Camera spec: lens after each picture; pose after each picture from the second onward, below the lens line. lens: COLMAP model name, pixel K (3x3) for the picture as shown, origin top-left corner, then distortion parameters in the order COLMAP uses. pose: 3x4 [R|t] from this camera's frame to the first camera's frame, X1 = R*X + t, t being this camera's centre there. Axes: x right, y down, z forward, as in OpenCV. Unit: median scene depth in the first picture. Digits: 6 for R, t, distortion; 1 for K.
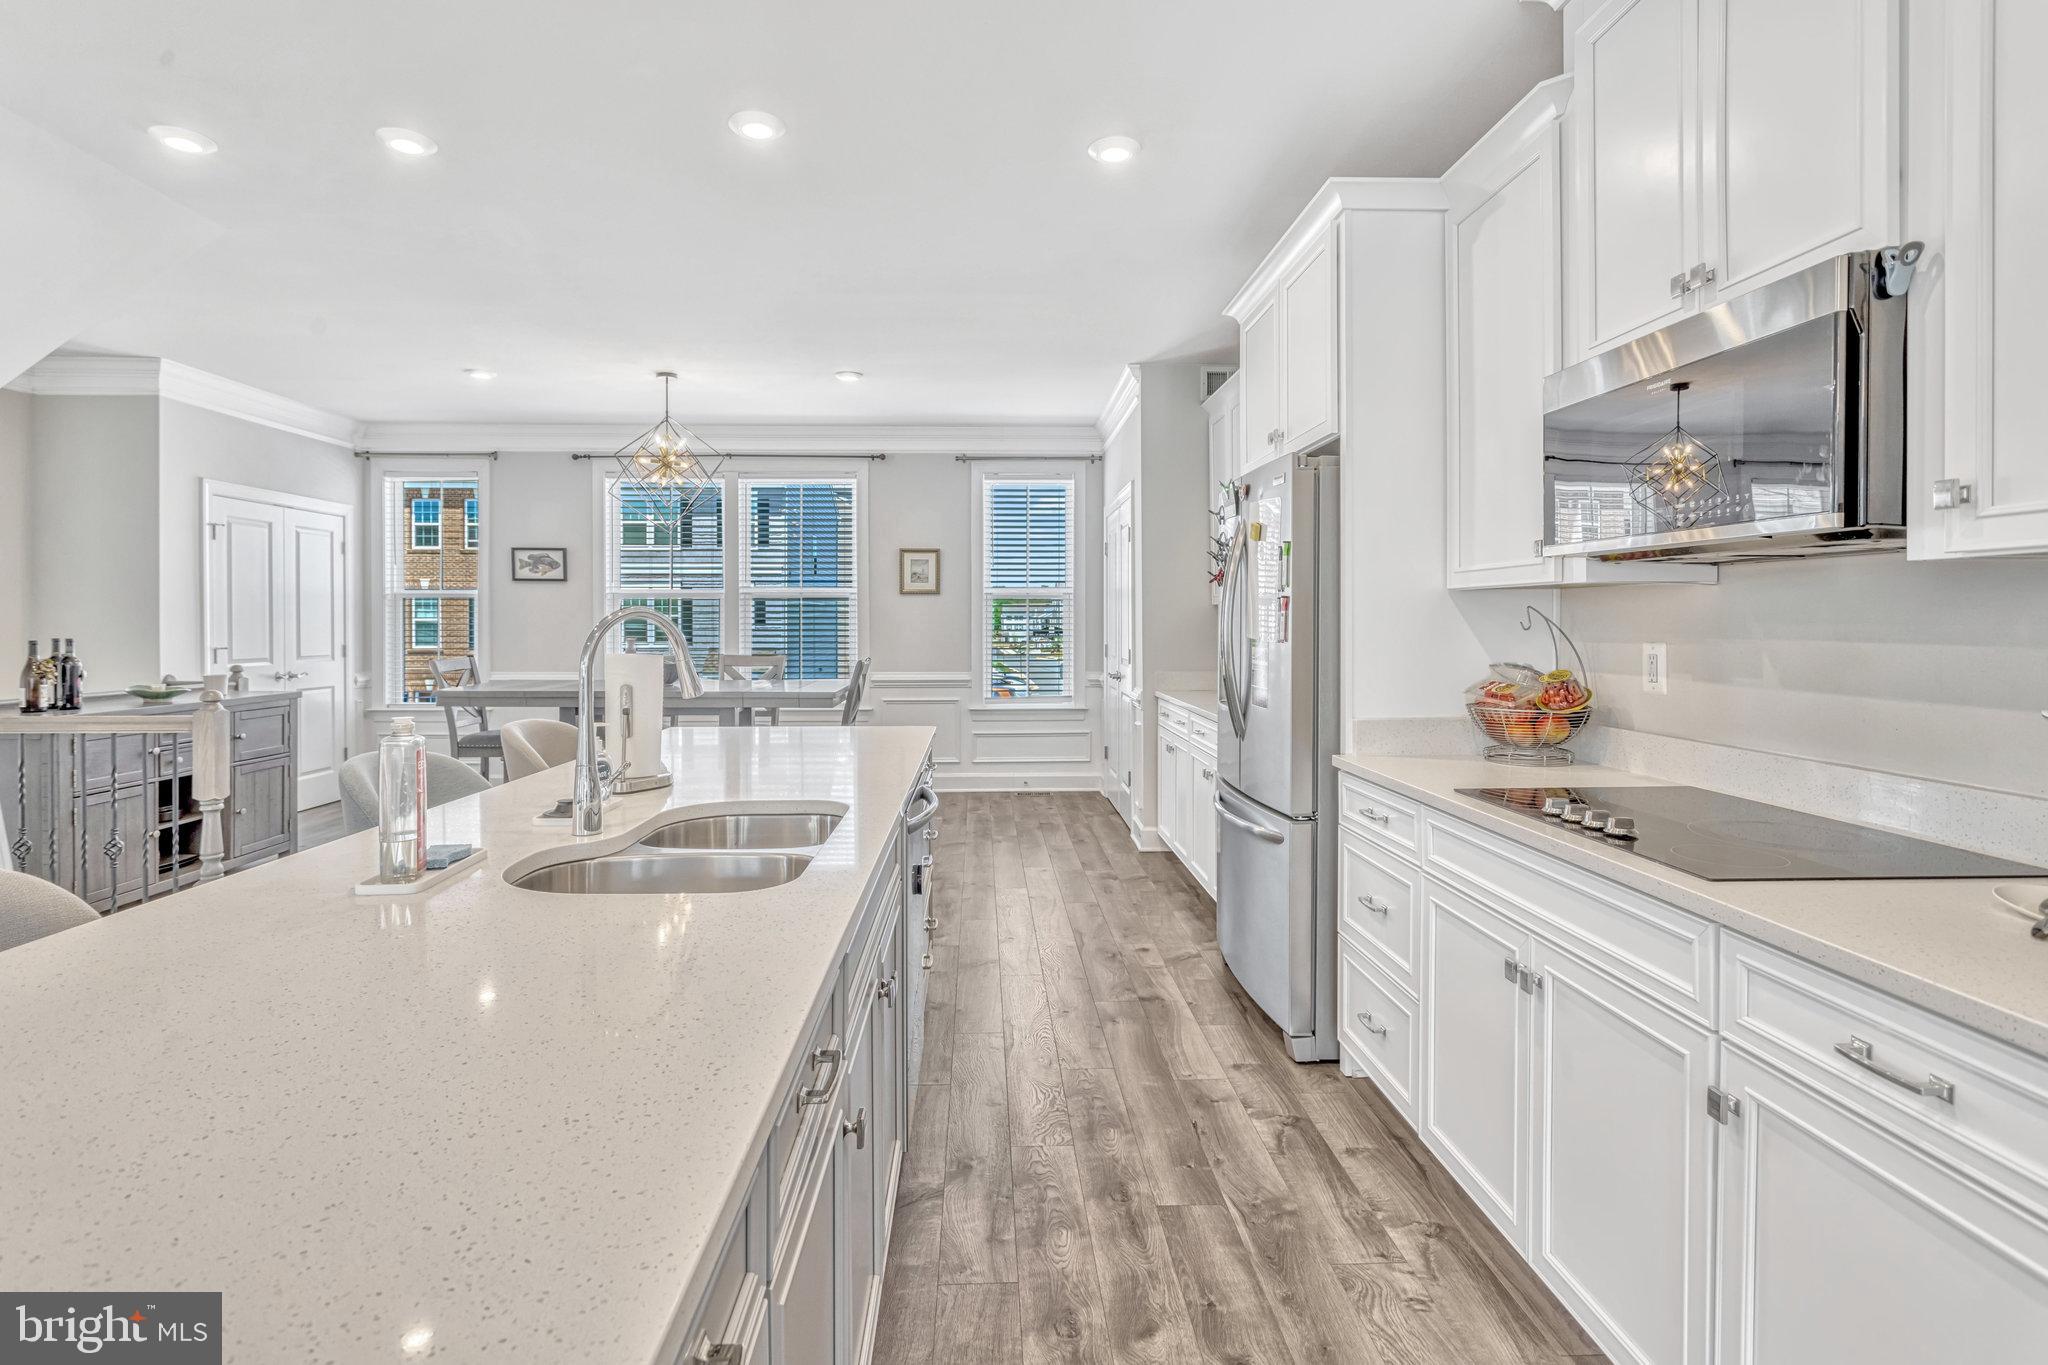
lens RADIAL K [[1031.9, 0, 1005.7], [0, 1031.9, 621.0], [0, 0, 1]] dist [-0.006831, 0.000594]
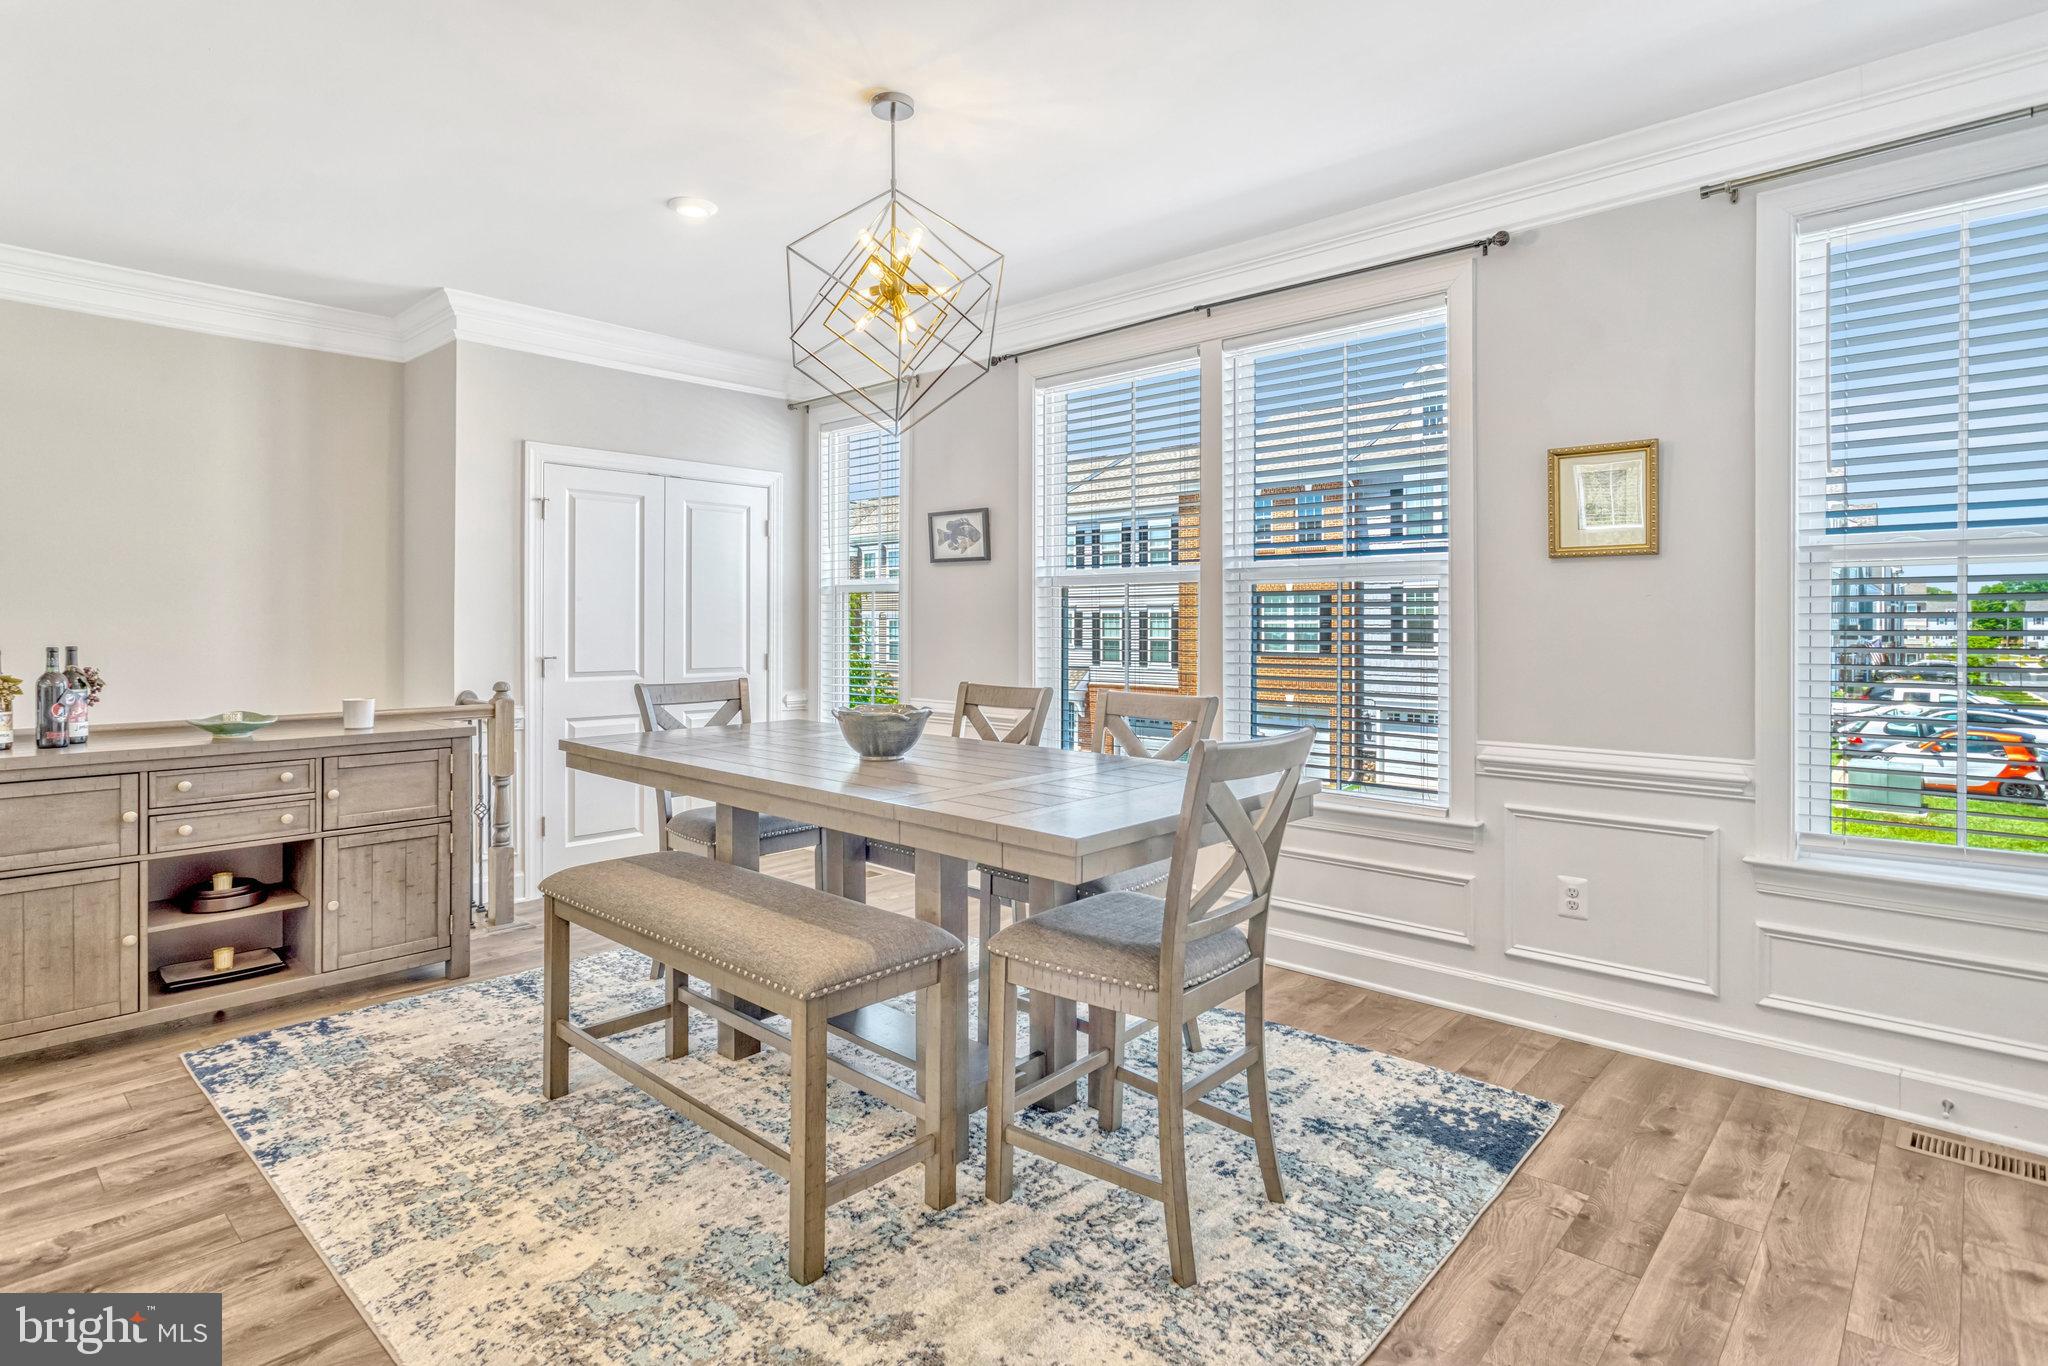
lens RADIAL K [[1031.9, 0, 1035.1], [0, 1031.9, 624.7], [0, 0, 1]] dist [-0.006831, 0.000594]
pose [[0.724417, 0.002136, -0.689359, 0.034744], [0.000479, 0.999993, 0.003602, -0.000851], [0.689362, -0.002939, 0.724411, 0.560950]]
